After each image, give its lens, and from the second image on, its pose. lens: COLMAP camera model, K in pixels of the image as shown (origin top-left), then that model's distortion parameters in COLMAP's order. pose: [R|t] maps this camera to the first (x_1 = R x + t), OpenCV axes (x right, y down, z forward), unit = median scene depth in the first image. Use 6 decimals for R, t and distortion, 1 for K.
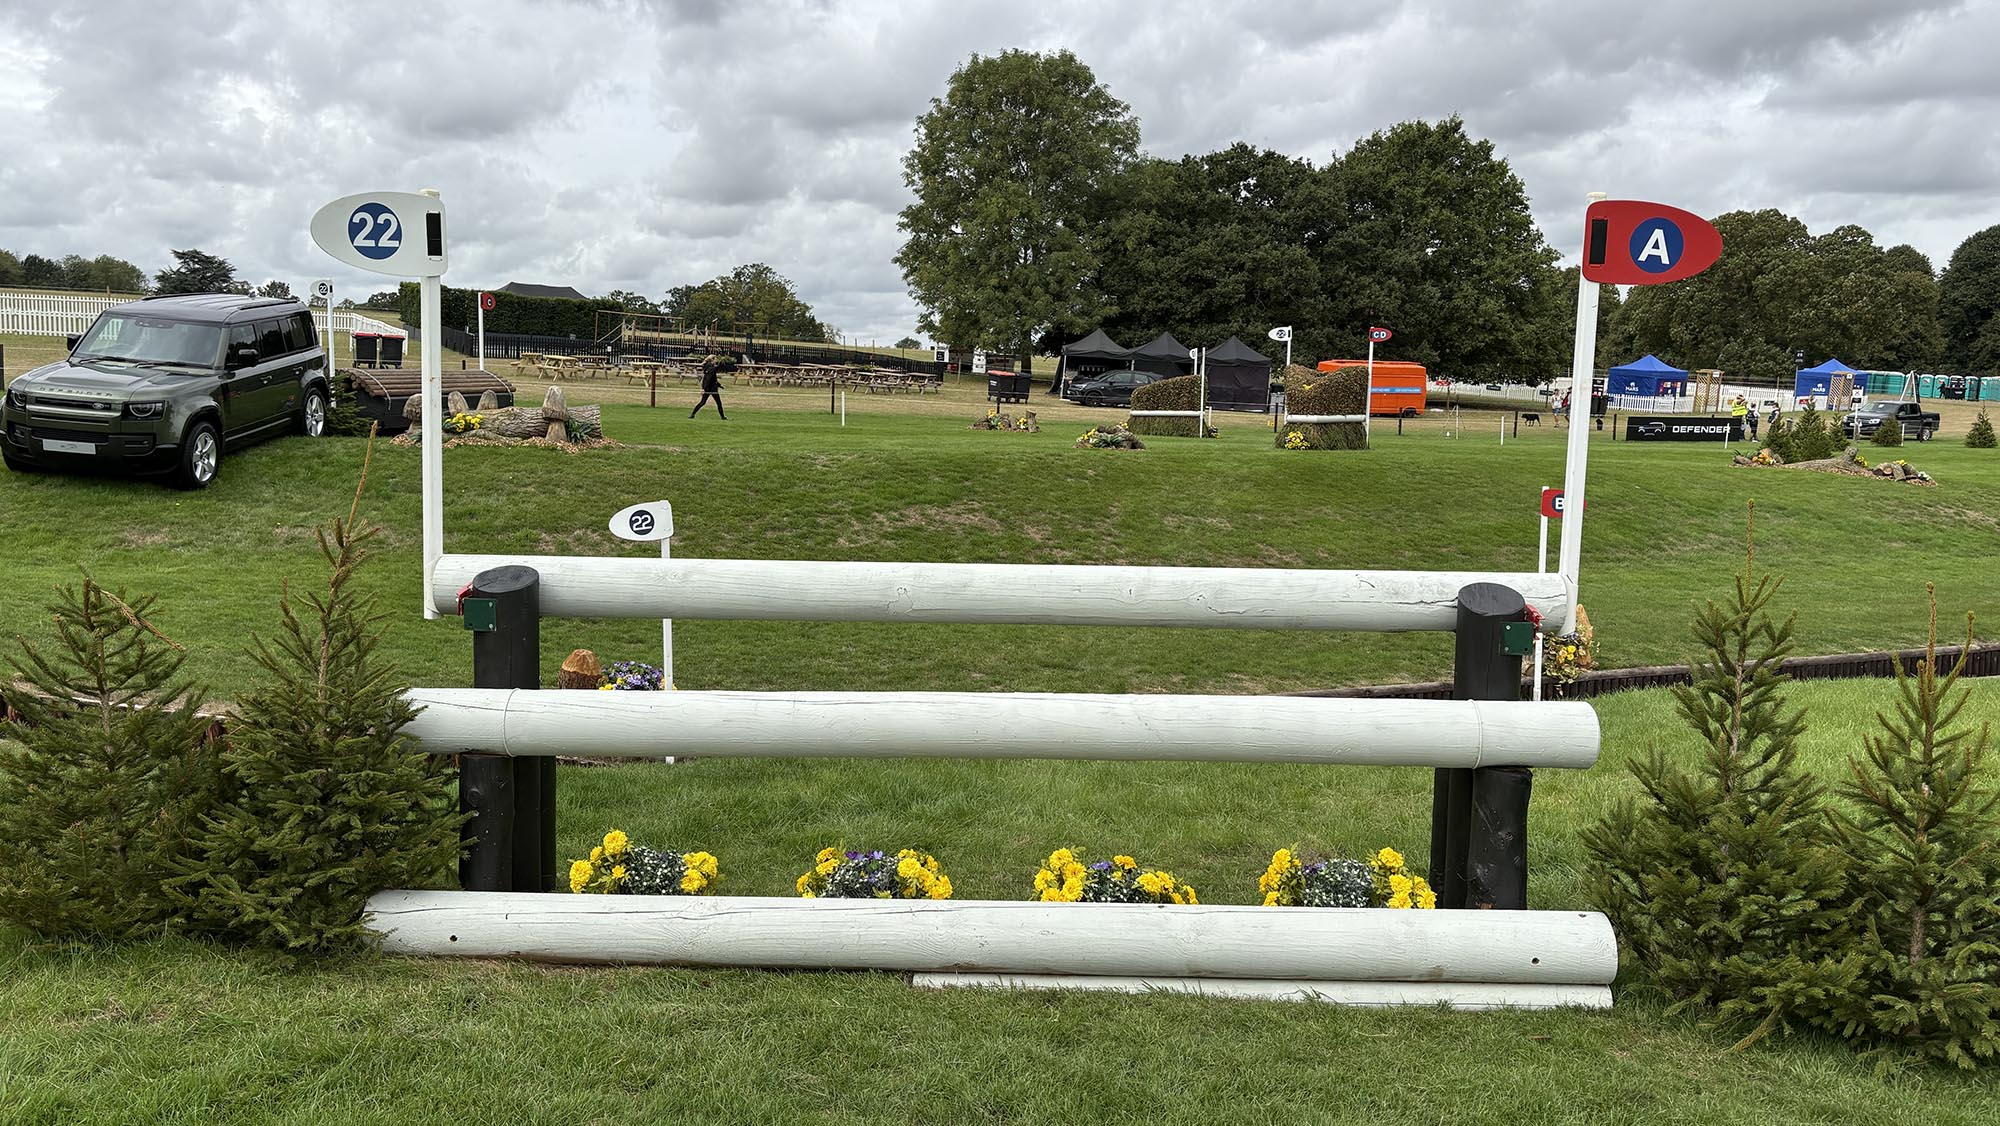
lens RADIAL K [[1520.6, 0, 1000.0], [0, 1520.6, 563.0], [0, 0, 1]] dist [0.084689, -0.083950]
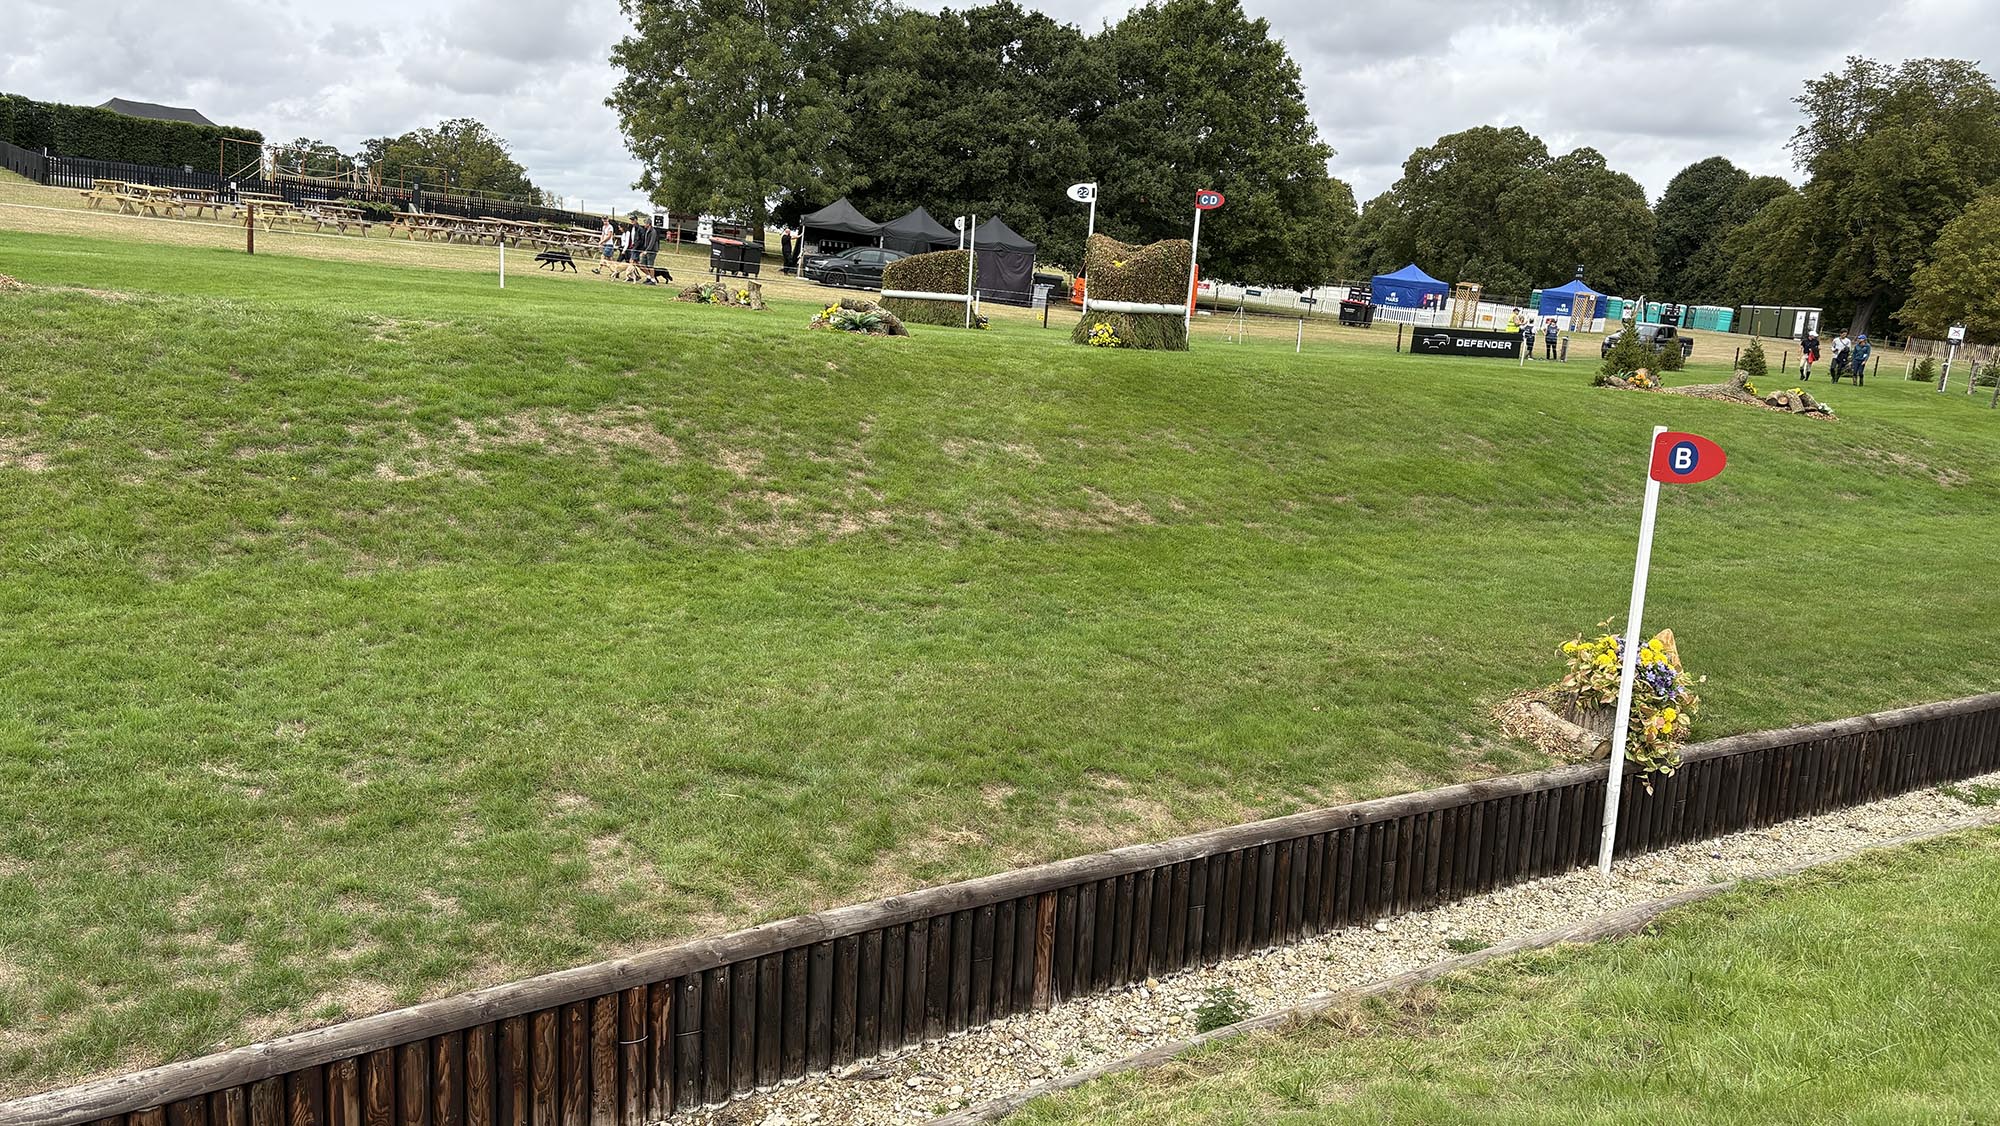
lens RADIAL K [[1520.6, 0, 1000.0], [0, 1520.6, 563.0], [0, 0, 1]] dist [0.084689, -0.083950]
pose [[0.984959, 0.017968, 0.171849, 0.006451], [-0.029870, 0.997311, 0.066927, -0.006733], [-0.170184, -0.071053, 0.982847, 0.107277]]
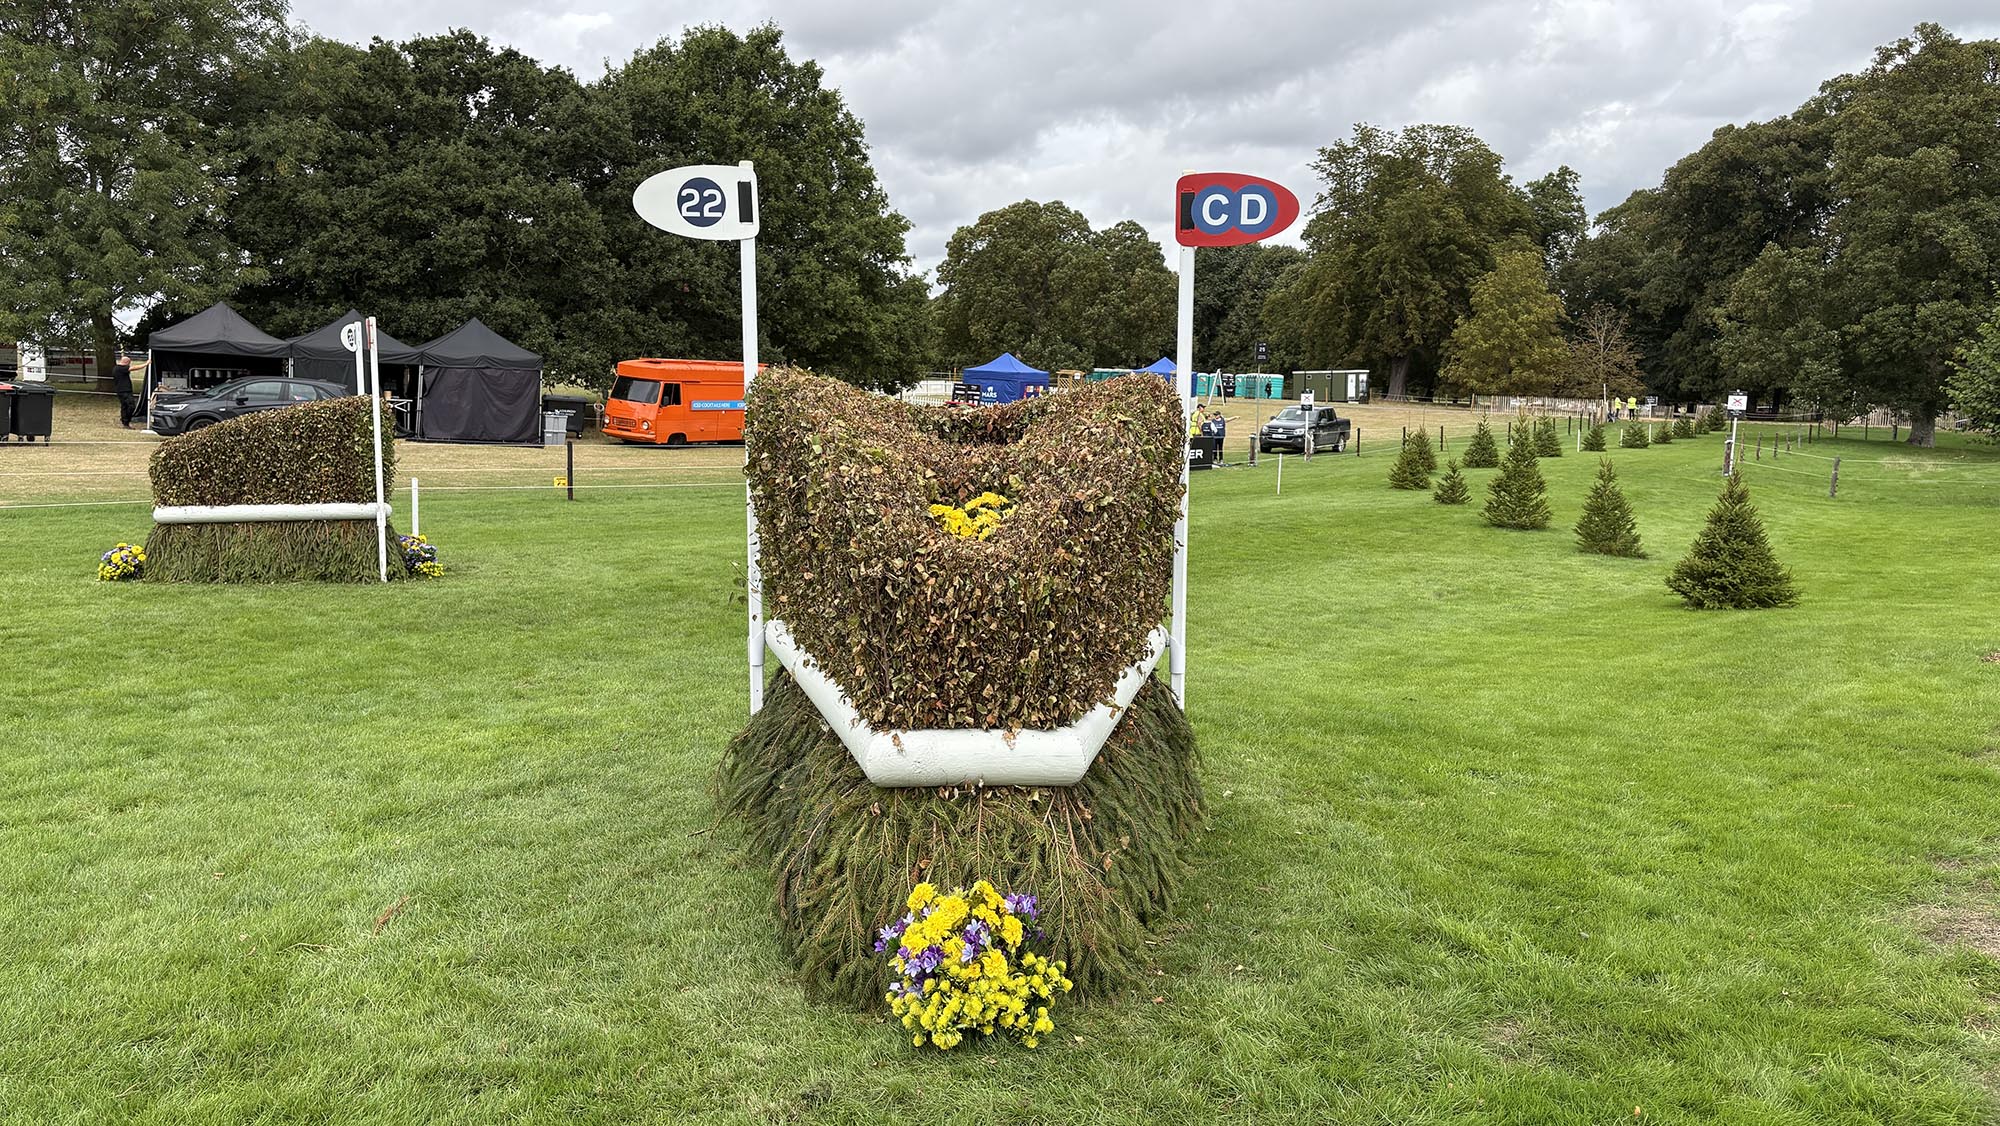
lens RADIAL K [[1515.5, 0, 989.8], [0, 1515.5, 505.3], [0, 0, 1]] dist [0.173546, -0.419397]
pose [[0.891449, -0.051663, 0.450166, 0.055590], [0.068652, 0.997409, -0.021483, -0.046158], [-0.447890, 0.050056, 0.892686, 0.355858]]
